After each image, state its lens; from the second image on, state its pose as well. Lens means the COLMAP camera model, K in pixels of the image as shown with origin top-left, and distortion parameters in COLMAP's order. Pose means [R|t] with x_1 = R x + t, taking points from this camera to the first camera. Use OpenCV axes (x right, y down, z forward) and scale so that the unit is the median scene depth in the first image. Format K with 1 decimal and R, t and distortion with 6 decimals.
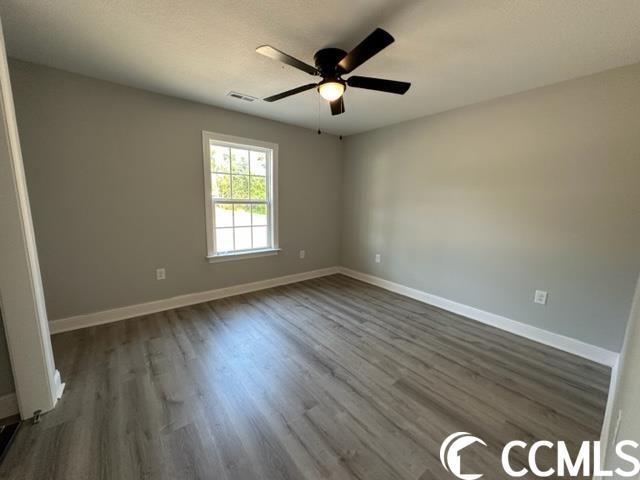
lens RADIAL K [[256.8, 0, 320.0], [0, 256.8, 240.0], [0, 0, 1]] dist [-0.002490, -0.000947]
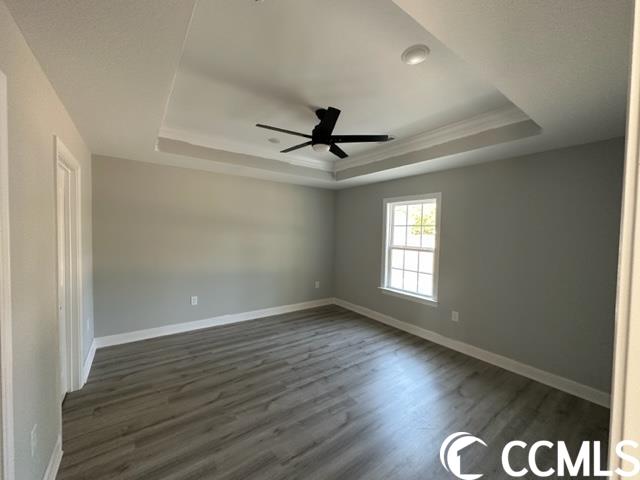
lens RADIAL K [[256.8, 0, 320.0], [0, 256.8, 240.0], [0, 0, 1]] dist [-0.002490, -0.000947]
pose [[-0.044939, -0.007773, -0.998959, 1.119762], [-0.189394, 0.981901, 0.000880, -0.146783], [0.980872, 0.189237, -0.045598, 0.849748]]
